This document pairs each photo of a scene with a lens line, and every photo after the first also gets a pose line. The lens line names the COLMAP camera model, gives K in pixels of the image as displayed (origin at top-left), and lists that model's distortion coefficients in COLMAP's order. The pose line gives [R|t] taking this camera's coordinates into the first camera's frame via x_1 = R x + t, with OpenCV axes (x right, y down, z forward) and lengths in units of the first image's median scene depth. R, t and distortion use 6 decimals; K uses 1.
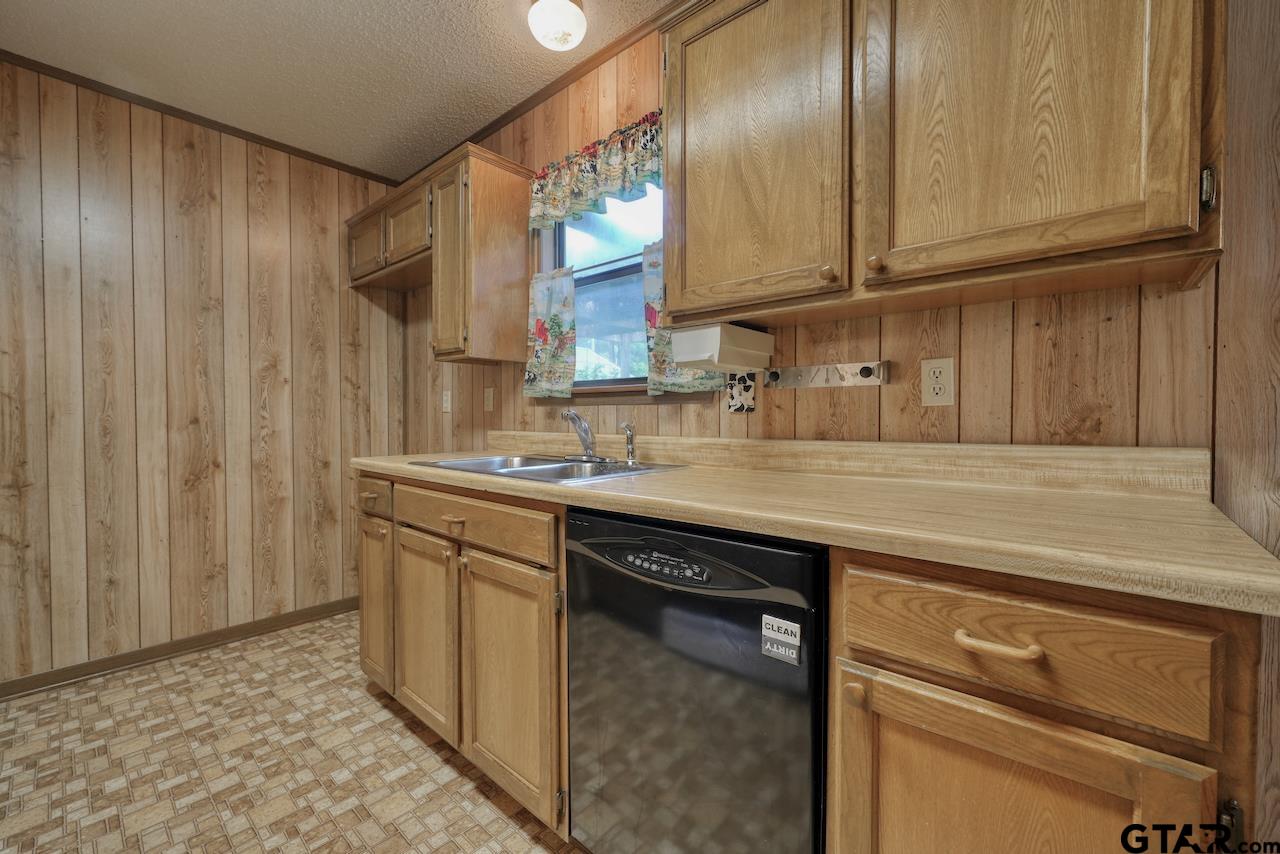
lens RADIAL K [[523.9, 0, 646.2], [0, 523.9, 426.2], [0, 0, 1]] dist [-0.004319, 0.001465]
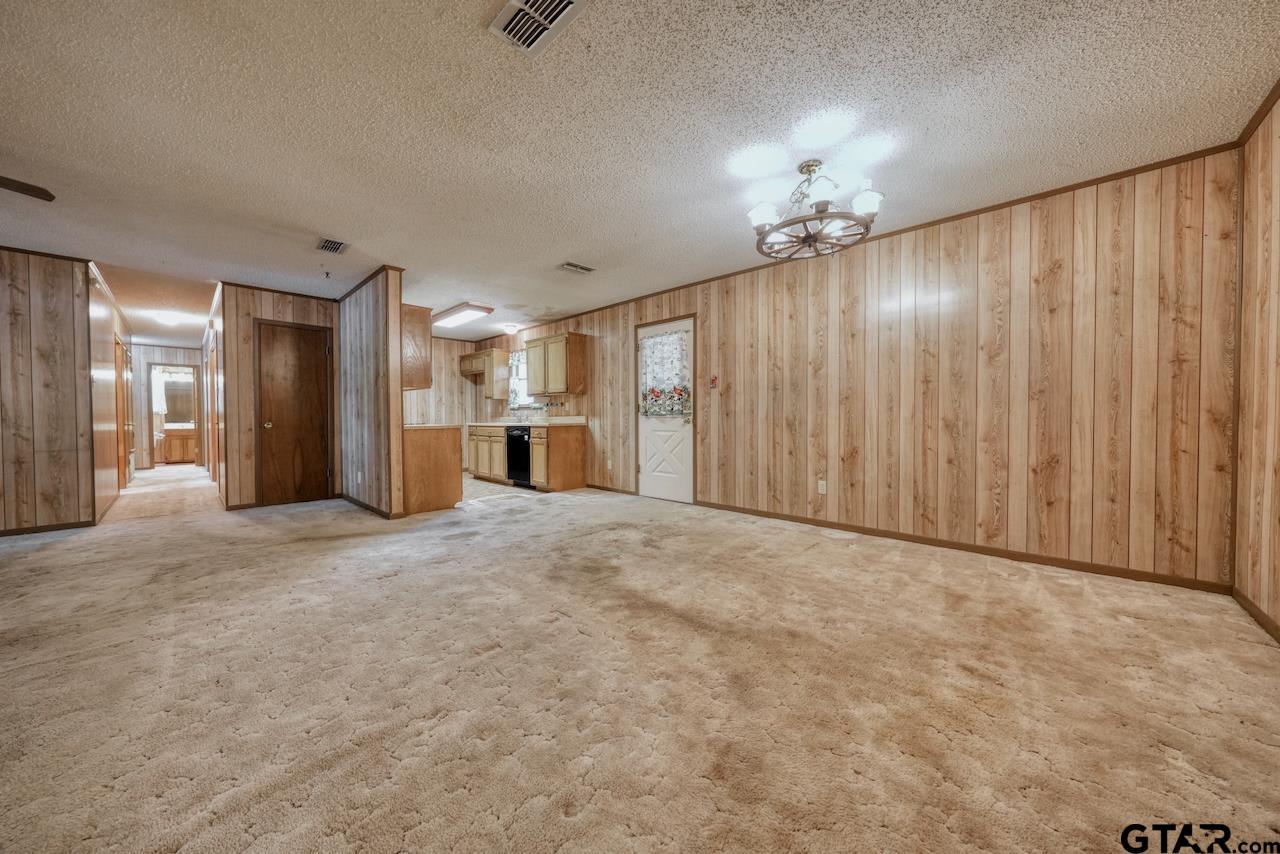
lens RADIAL K [[432.7, 0, 641.4], [0, 432.7, 426.0], [0, 0, 1]] dist [-0.005387, 0.001061]
pose [[0.999403, -0.002791, -0.034426, 1.125946], [0.002758, 0.999996, -0.001013, 0.106324], [0.034428, 0.000917, 0.999407, -2.828835]]
